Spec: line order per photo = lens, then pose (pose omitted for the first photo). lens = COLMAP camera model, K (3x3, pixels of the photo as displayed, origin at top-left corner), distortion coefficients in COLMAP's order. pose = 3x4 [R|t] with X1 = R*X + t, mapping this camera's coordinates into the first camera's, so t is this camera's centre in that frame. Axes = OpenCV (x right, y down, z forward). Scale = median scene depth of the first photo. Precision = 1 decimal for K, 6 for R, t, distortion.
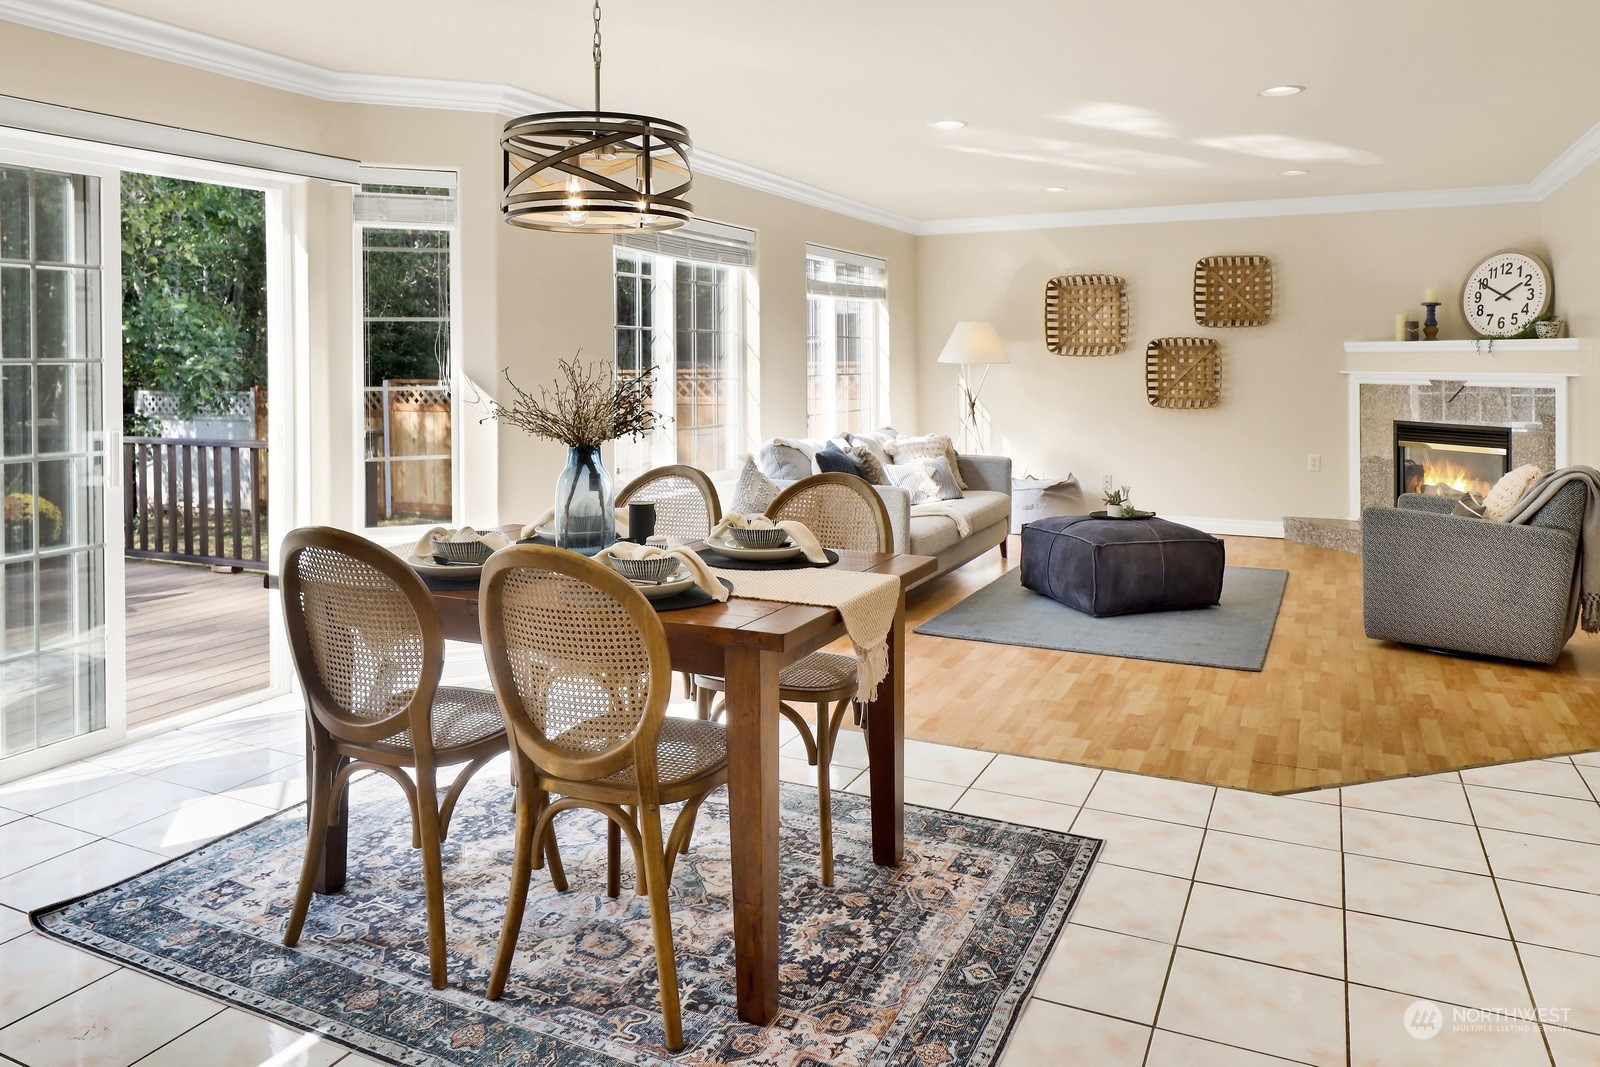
lens RADIAL K [[1102.2, 0, 782.0], [0, 1102.2, 365.3], [0, 0, 1]] dist [-0.003934, 0.000999]
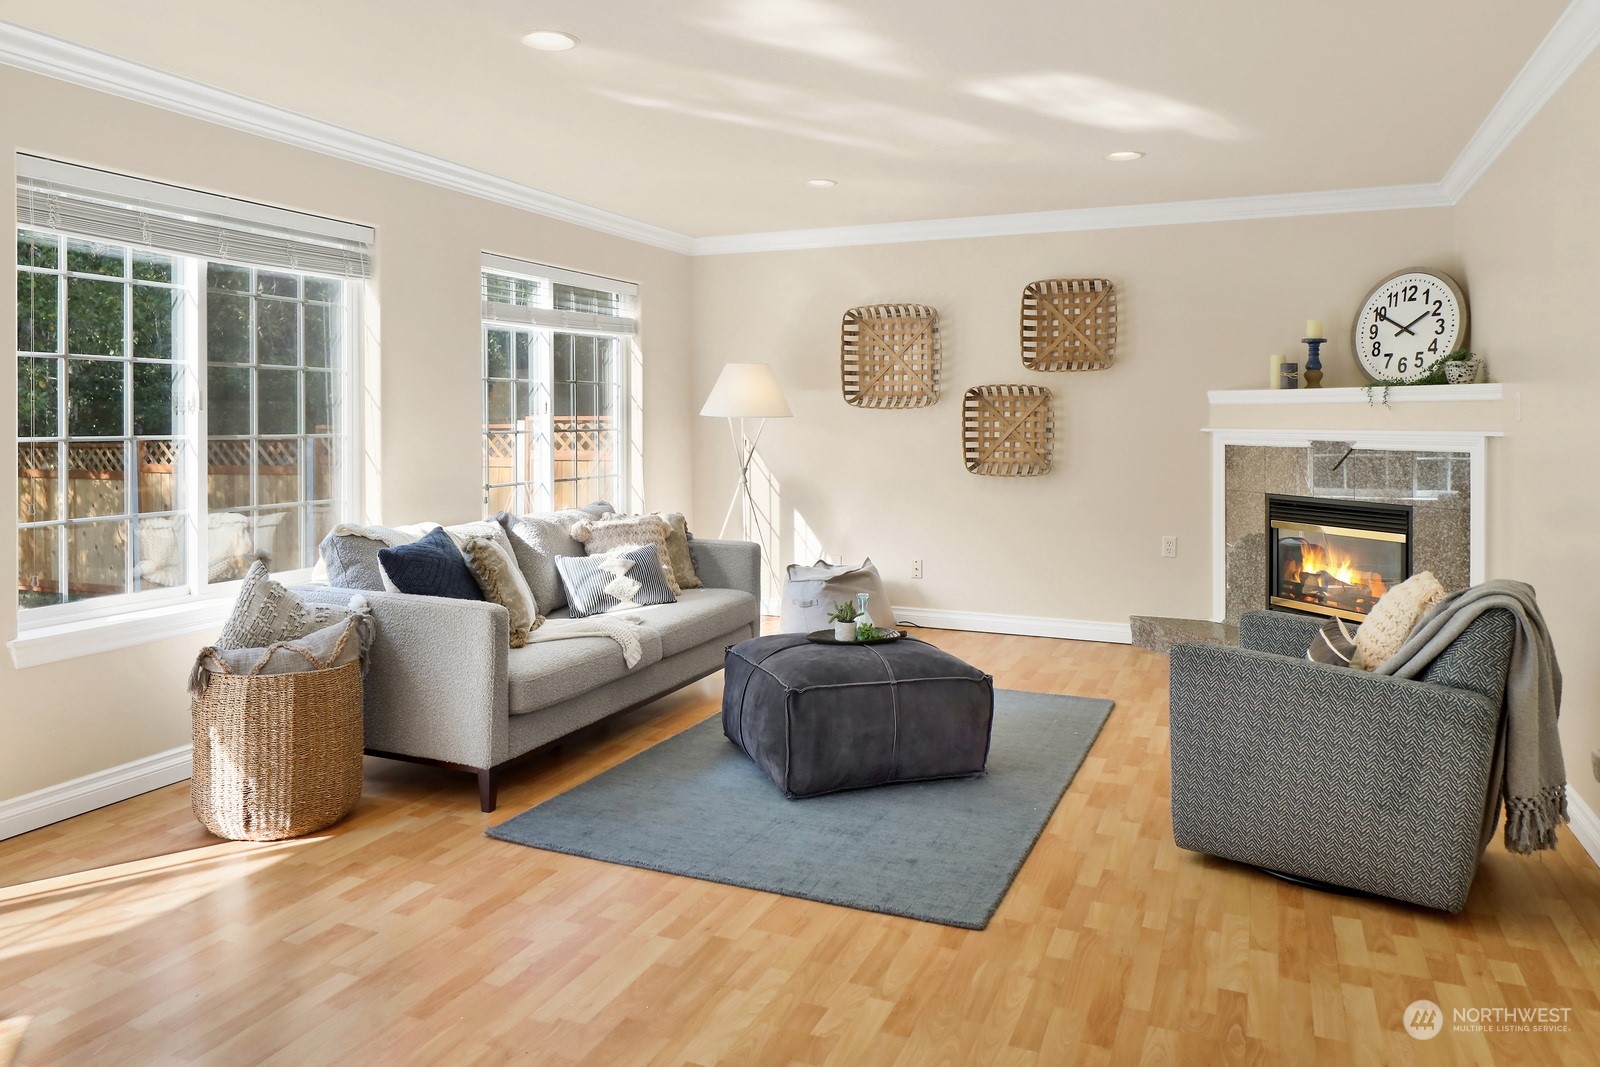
lens RADIAL K [[1104.3, 0, 778.1], [0, 1104.3, 426.9], [0, 0, 1]] dist [0.001097, -0.002943]
pose [[0.998859, 0.003107, 0.047656, 0.176661], [-0.003288, 0.999988, 0.003725, 0.002356], [-0.047644, -0.003878, 0.998857, 0.245250]]
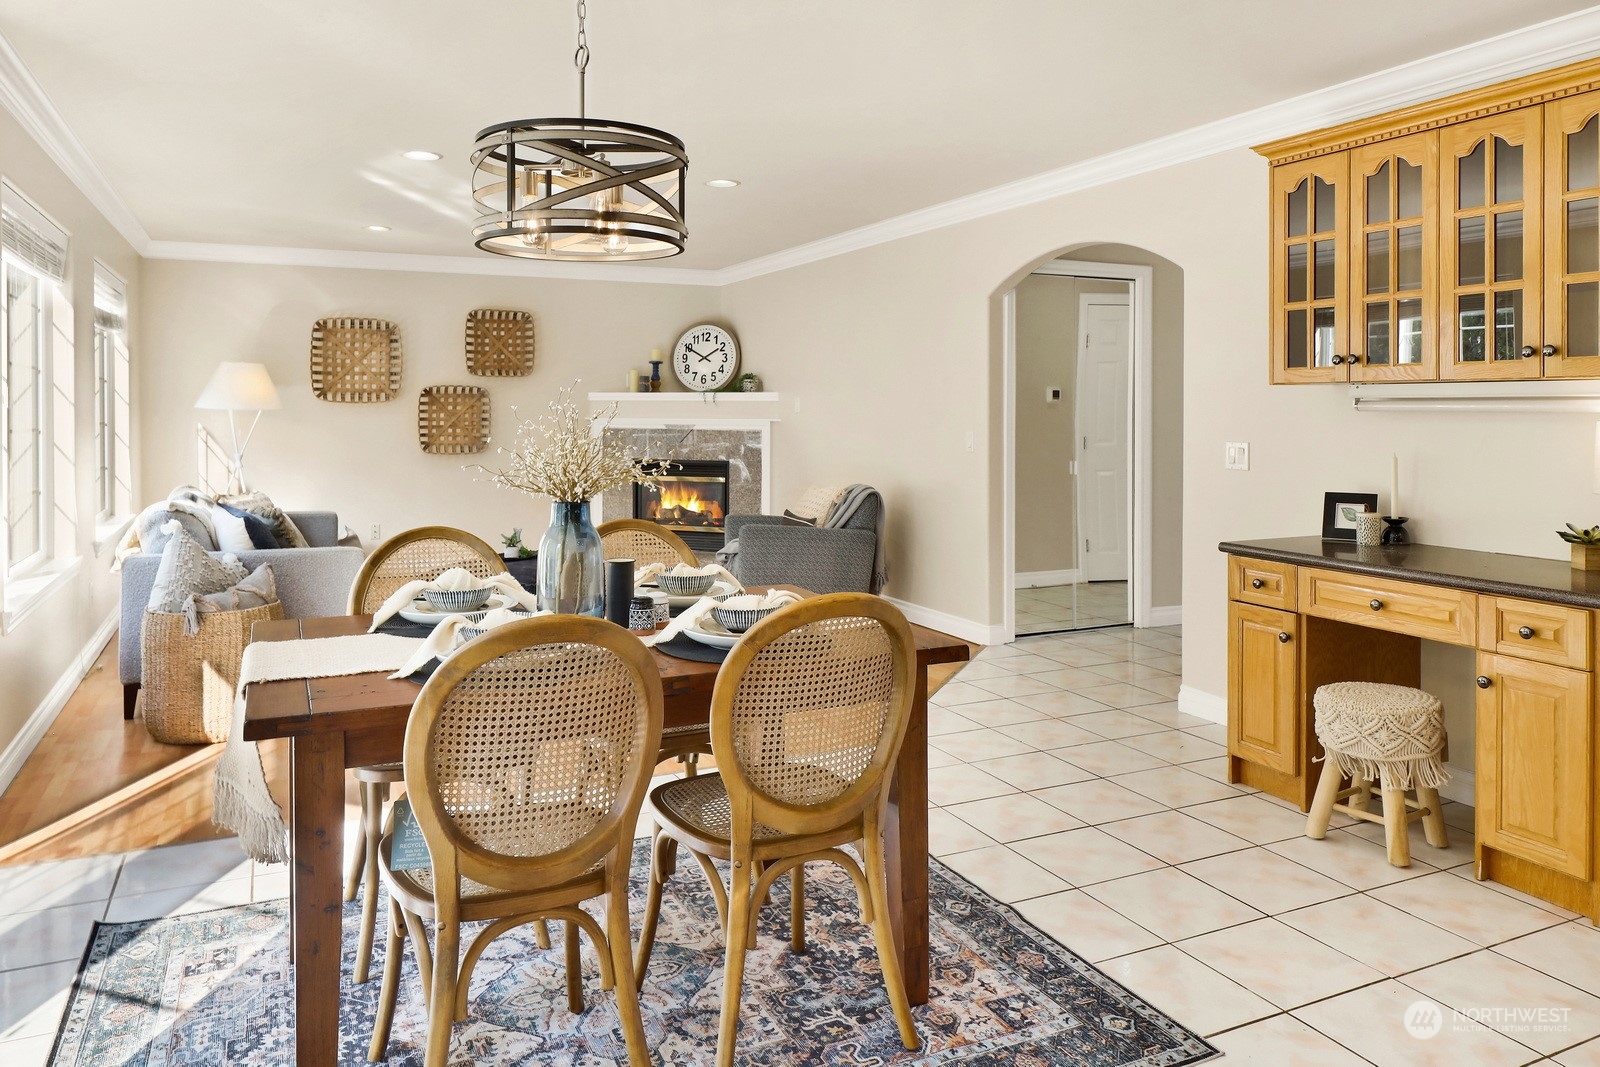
lens RADIAL K [[1117.7, 0, 774.1], [0, 1117.7, 411.6], [0, 0, 1]] dist [-0.002836, -0.001562]
pose [[0.631987, 0.002390, 0.774975, -0.276311], [-0.001147, 0.999997, -0.002149, 0.001390], [-0.774978, 0.000469, 0.631988, 0.113018]]
